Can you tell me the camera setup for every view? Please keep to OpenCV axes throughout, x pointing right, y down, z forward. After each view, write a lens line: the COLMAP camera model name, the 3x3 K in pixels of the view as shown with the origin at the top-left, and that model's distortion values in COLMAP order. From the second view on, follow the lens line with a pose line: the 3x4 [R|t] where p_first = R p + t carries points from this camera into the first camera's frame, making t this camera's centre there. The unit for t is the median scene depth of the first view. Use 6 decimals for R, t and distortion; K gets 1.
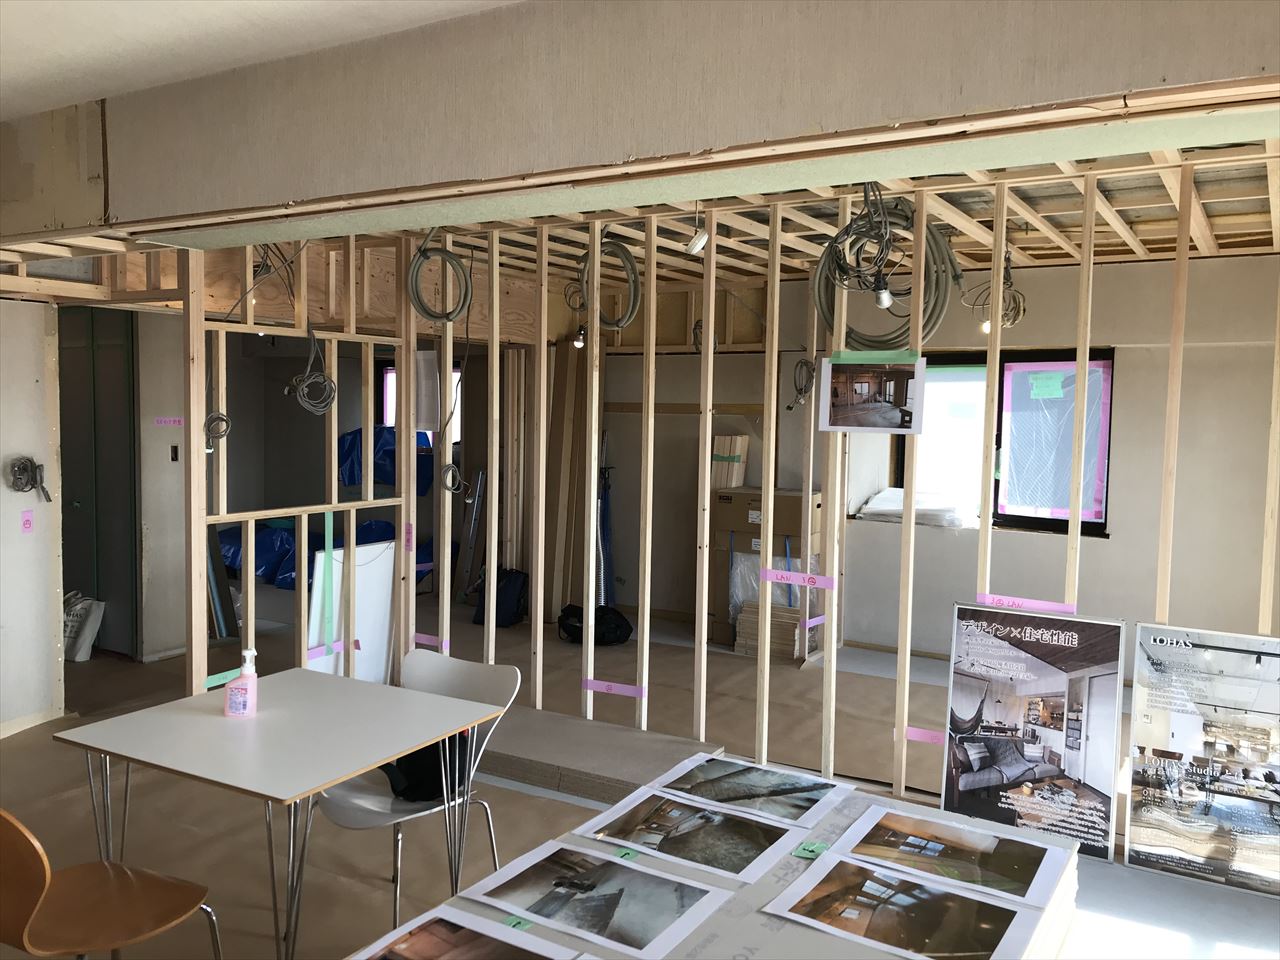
lens RADIAL K [[1049.0, 0, 640.0], [0, 1049.0, 480.0], [0, 0, 1]] dist [0.008021, 0.003316]
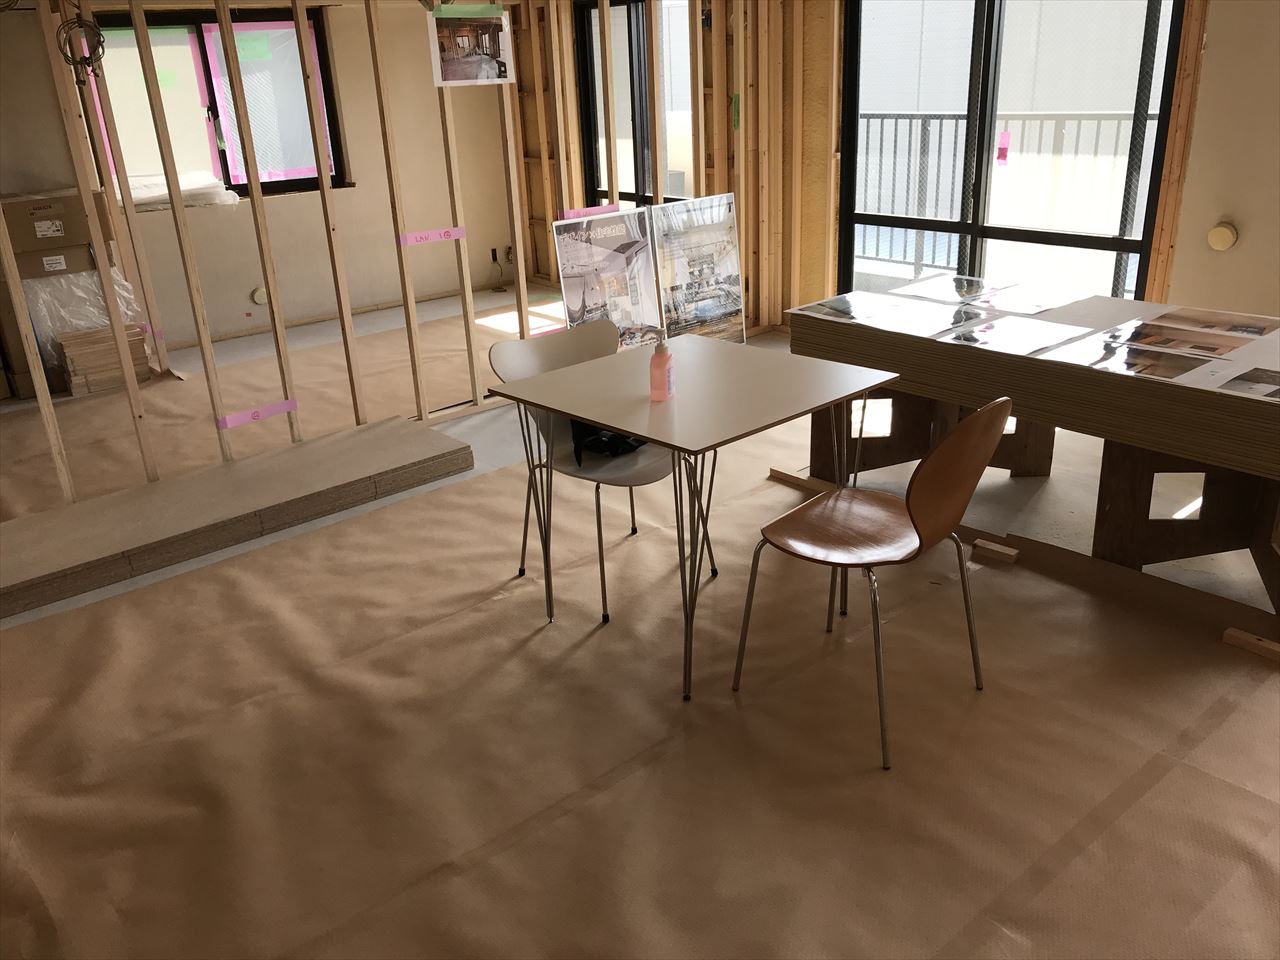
lens RADIAL K [[1049.0, 0, 640.0], [0, 1049.0, 480.0], [0, 0, 1]] dist [0.008021, 0.003316]
pose [[0.301095, -0.385572, 0.872167, -0.987138], [0.121508, 0.922668, 0.365950, -0.052187], [-0.945821, -0.004210, 0.324661, 0.548609]]
